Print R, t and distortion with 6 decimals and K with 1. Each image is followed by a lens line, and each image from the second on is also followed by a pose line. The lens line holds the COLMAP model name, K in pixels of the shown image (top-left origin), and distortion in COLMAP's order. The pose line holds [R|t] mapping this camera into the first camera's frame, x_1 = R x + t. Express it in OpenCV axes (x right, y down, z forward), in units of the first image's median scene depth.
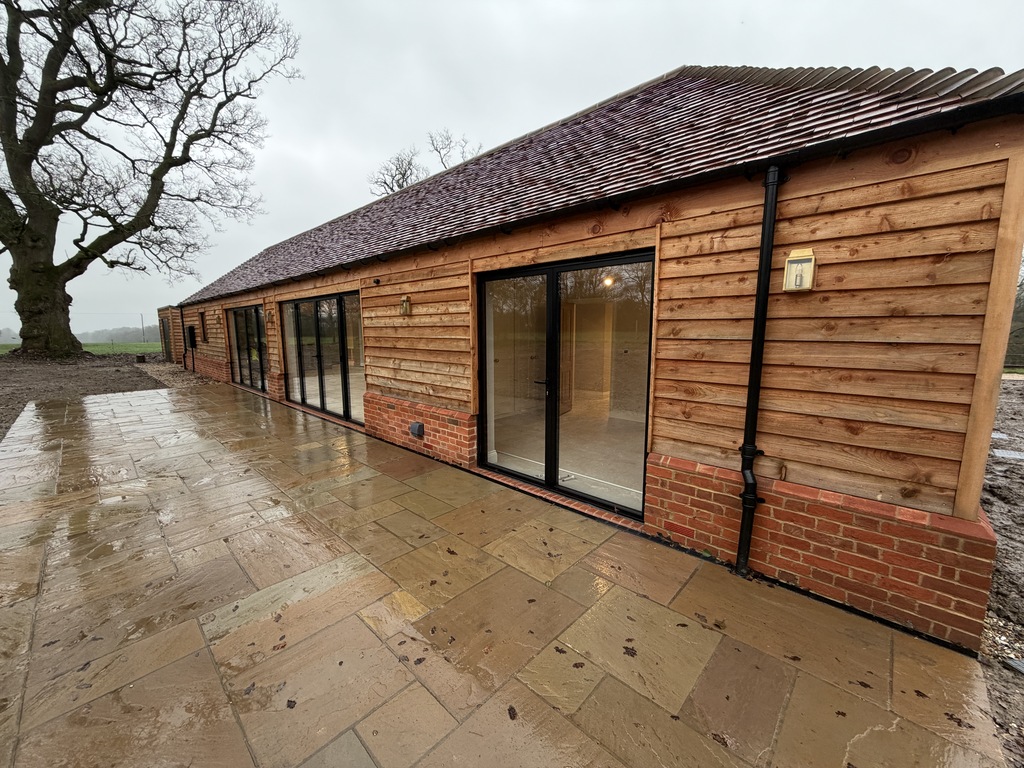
lens RADIAL K [[412.4, 0, 505.9], [0, 412.4, 388.1], [0, 0, 1]] dist [0.001667, 0.000542]
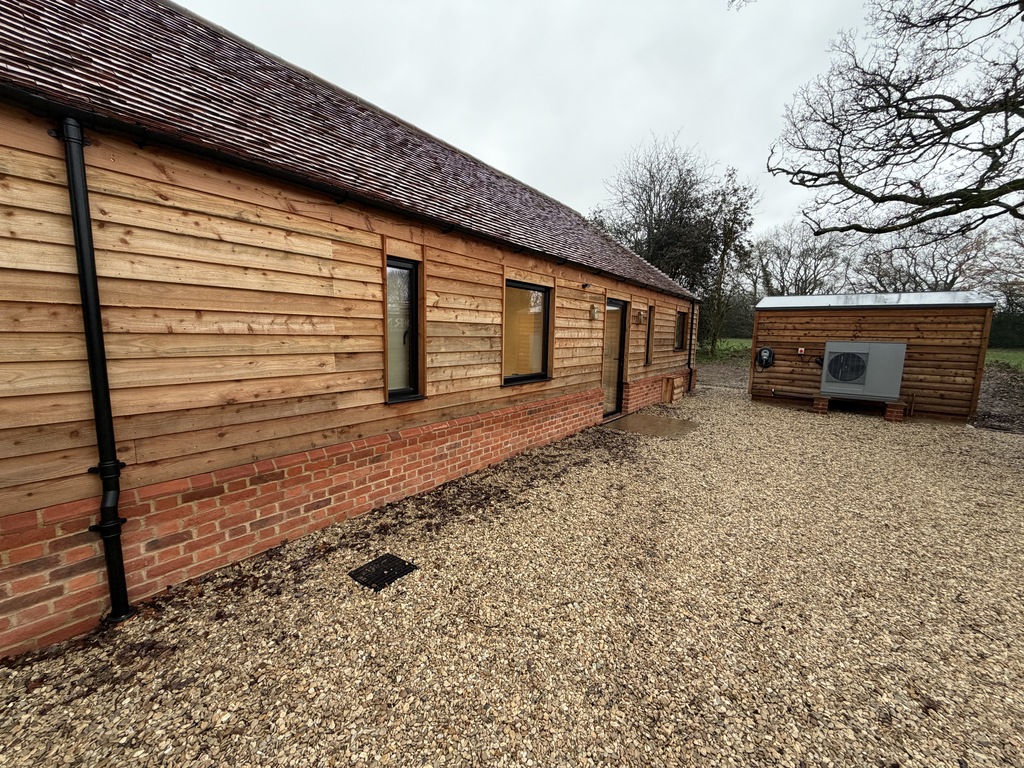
lens RADIAL K [[412.4, 0, 506.8], [0, 412.4, 384.2], [0, 0, 1]] dist [0.001667, 0.000542]
pose [[-0.118019, -0.124182, 0.985216, -0.945877], [0.113198, 0.984000, 0.137589, -0.109258], [-0.986538, 0.127762, -0.102073, 0.879957]]
